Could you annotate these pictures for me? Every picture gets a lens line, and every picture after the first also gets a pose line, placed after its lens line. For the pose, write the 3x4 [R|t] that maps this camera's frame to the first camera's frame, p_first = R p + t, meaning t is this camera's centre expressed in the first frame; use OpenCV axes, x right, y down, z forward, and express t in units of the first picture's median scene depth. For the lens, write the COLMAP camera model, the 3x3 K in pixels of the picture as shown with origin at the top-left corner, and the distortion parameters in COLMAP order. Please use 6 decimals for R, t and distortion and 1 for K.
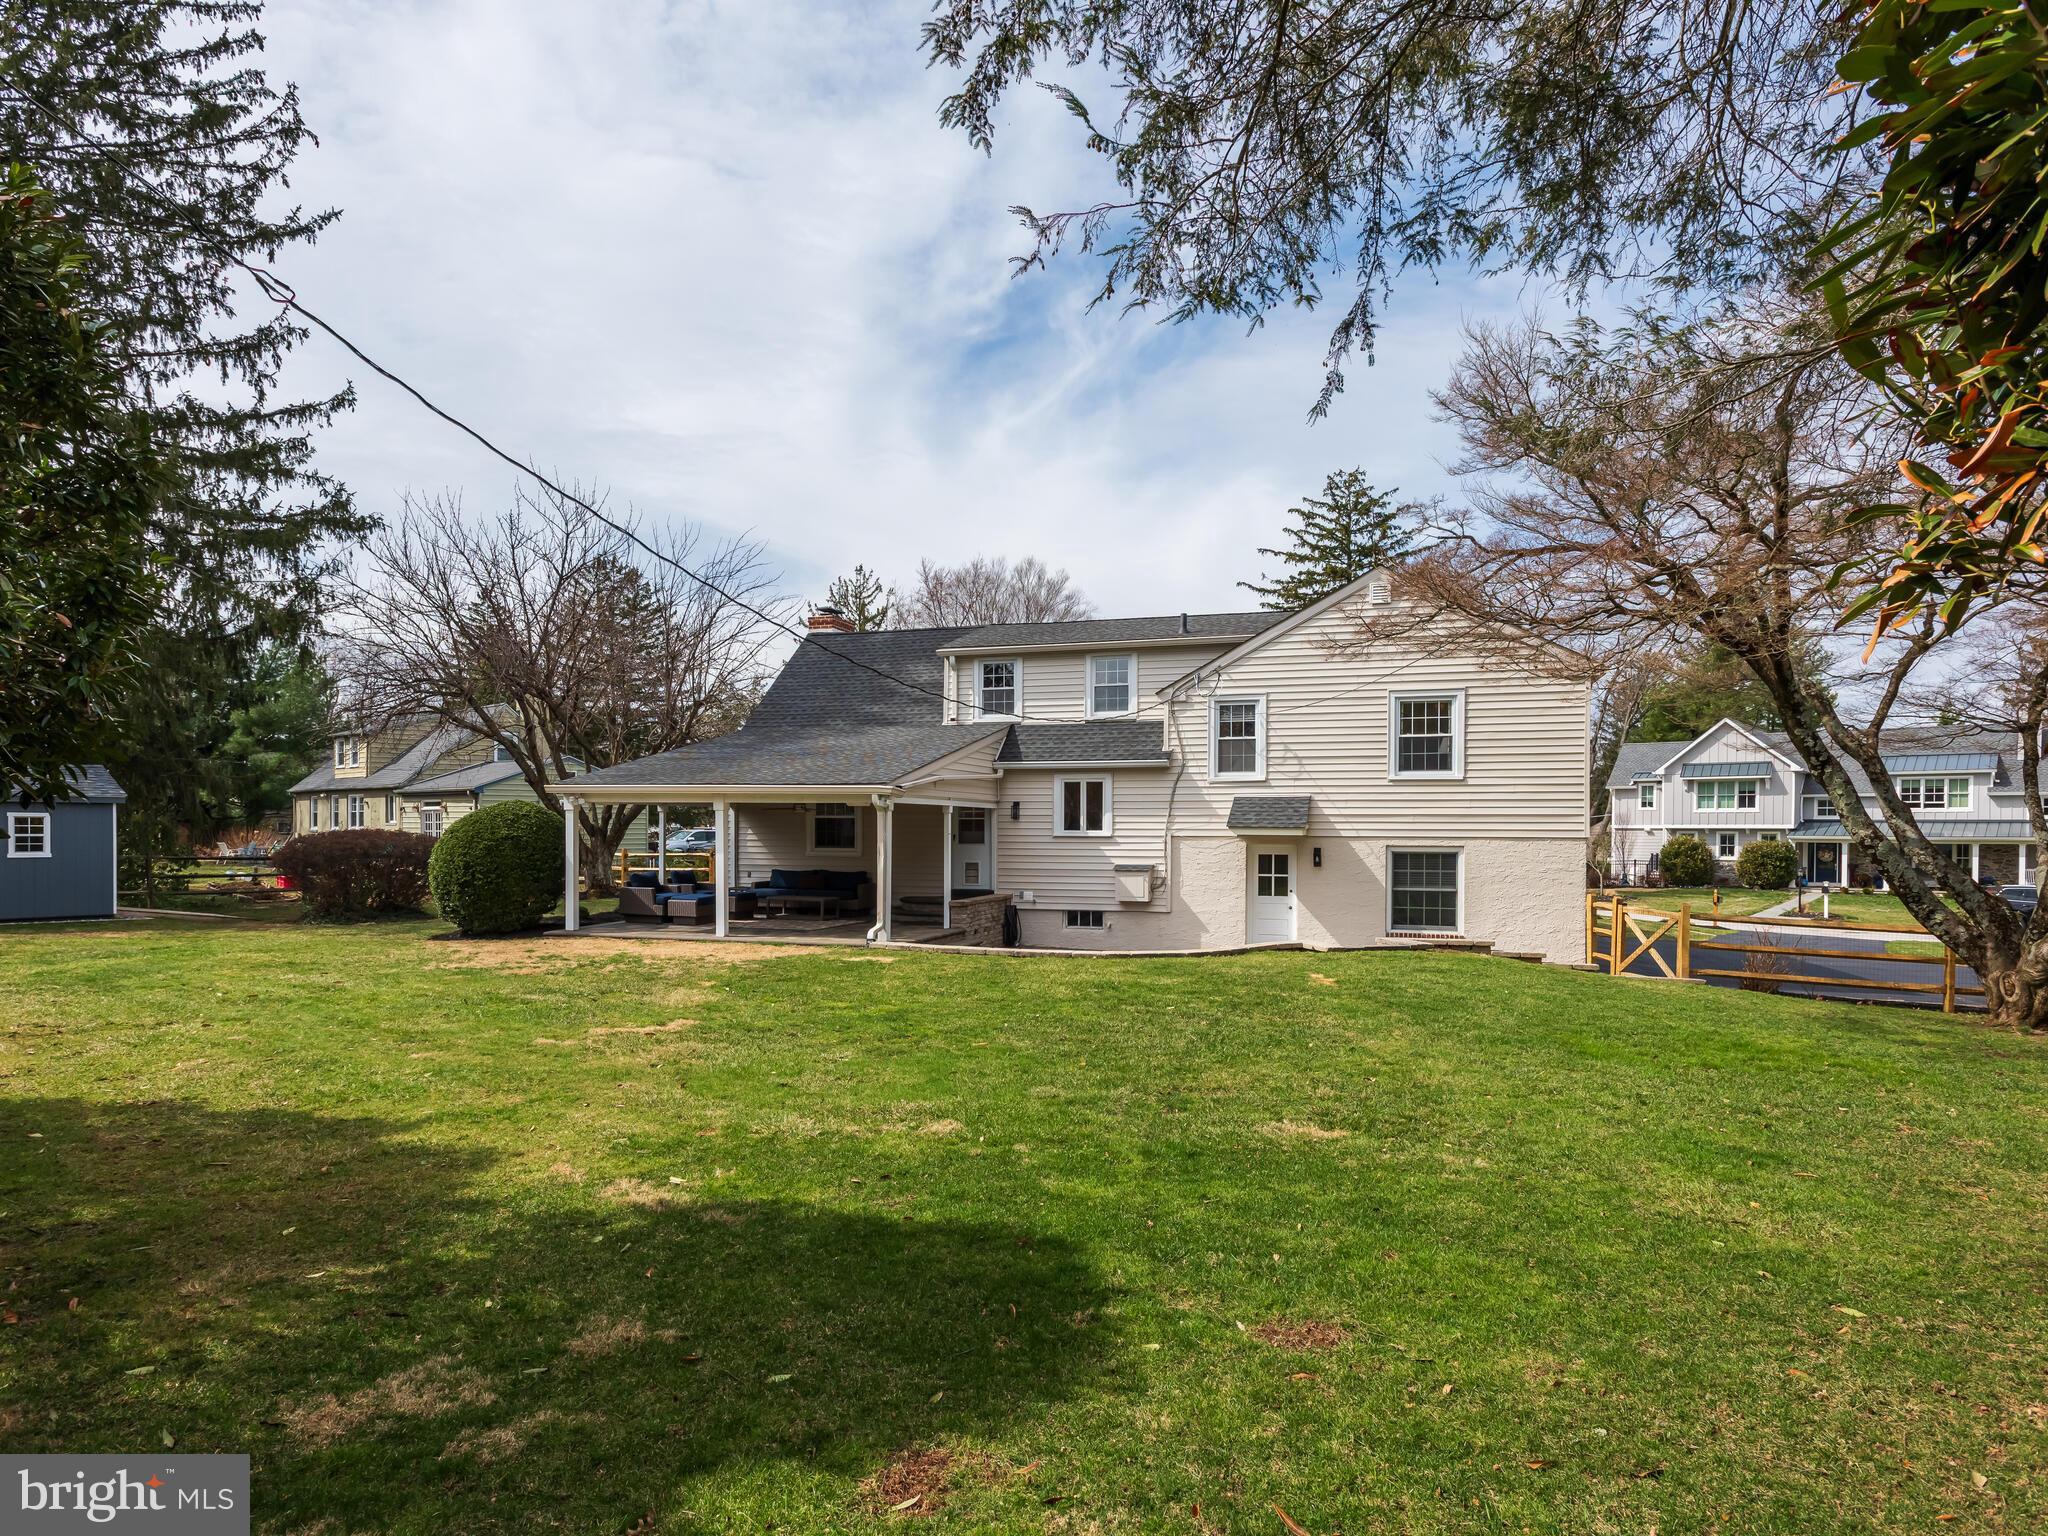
lens RADIAL K [[1245.7, 0, 1028.1], [0, 1245.7, 764.9], [0, 0, 1]] dist [0.013355, 0.004919]
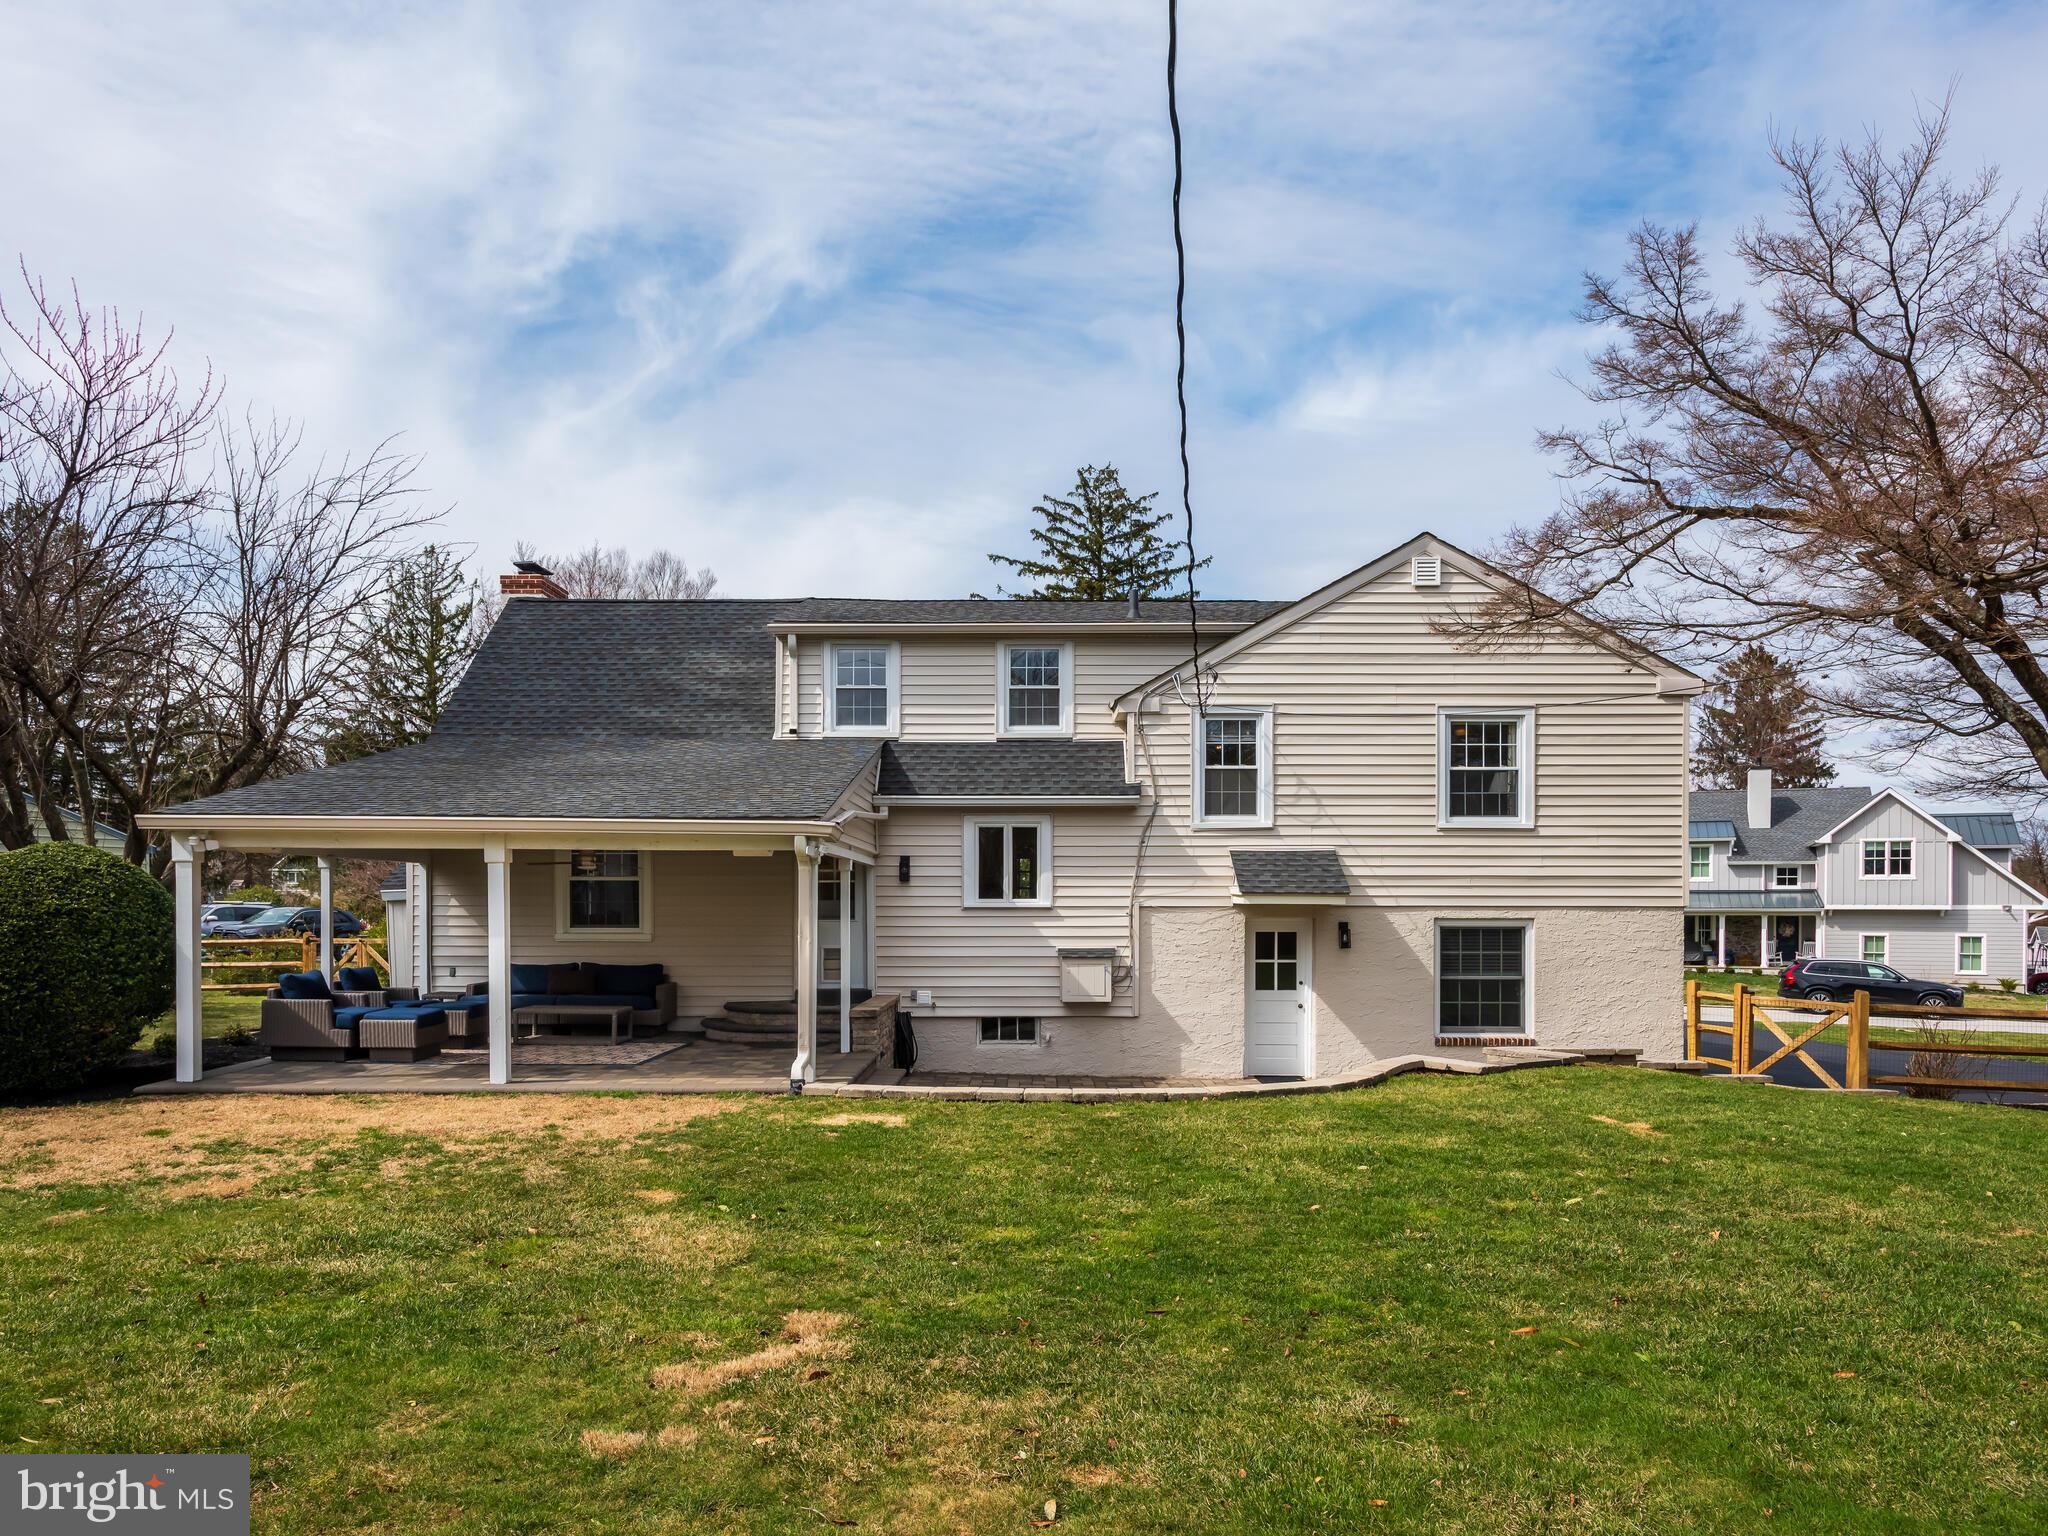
lens RADIAL K [[1415.1, 0, 1018.3], [0, 1415.1, 788.7], [0, 0, 1]] dist [-0.006182, -0.006810]
pose [[0.953336, 0.022308, 0.301086, -0.186620], [-0.013018, 0.999376, -0.032826, 0.018524], [-0.301630, 0.027374, 0.953032, 0.270344]]
